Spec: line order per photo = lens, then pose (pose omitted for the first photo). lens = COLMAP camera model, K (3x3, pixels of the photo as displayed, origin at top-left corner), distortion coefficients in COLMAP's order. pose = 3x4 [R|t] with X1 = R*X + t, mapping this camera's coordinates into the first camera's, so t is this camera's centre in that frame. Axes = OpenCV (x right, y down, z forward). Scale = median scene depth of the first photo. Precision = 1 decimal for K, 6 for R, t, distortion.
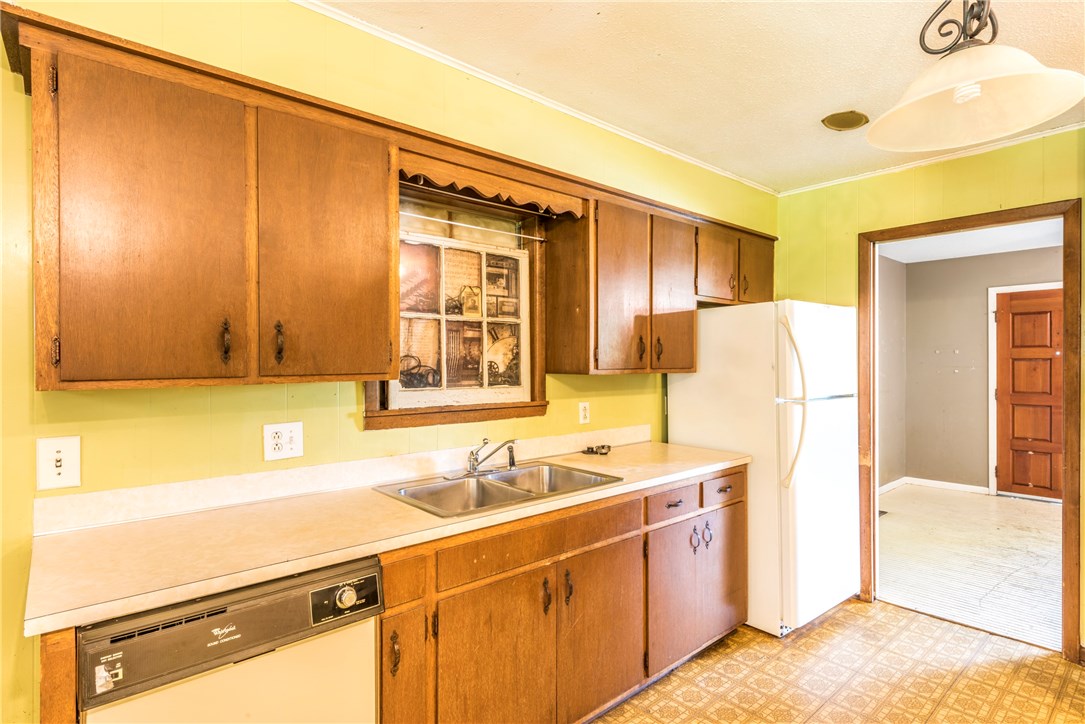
lens RADIAL K [[561.9, 0, 544.0], [0, 561.9, 364.2], [0, 0, 1]] dist [-0.001830, -0.000399]
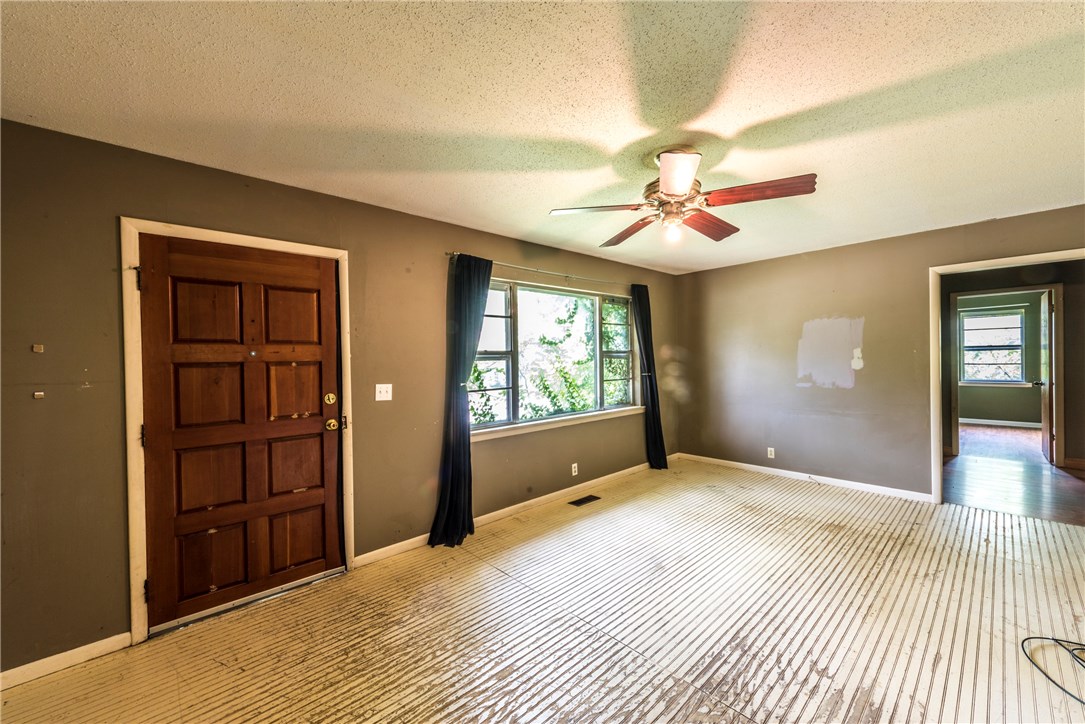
lens RADIAL K [[434.5, 0, 543.9], [0, 434.5, 358.4], [0, 0, 1]] dist [0.002636, 0.000156]
pose [[-0.043532, -0.007347, 0.999025, 0.413793], [0.007422, 0.999943, 0.007678, -0.015072], [-0.999024, 0.007749, -0.043475, 0.675838]]
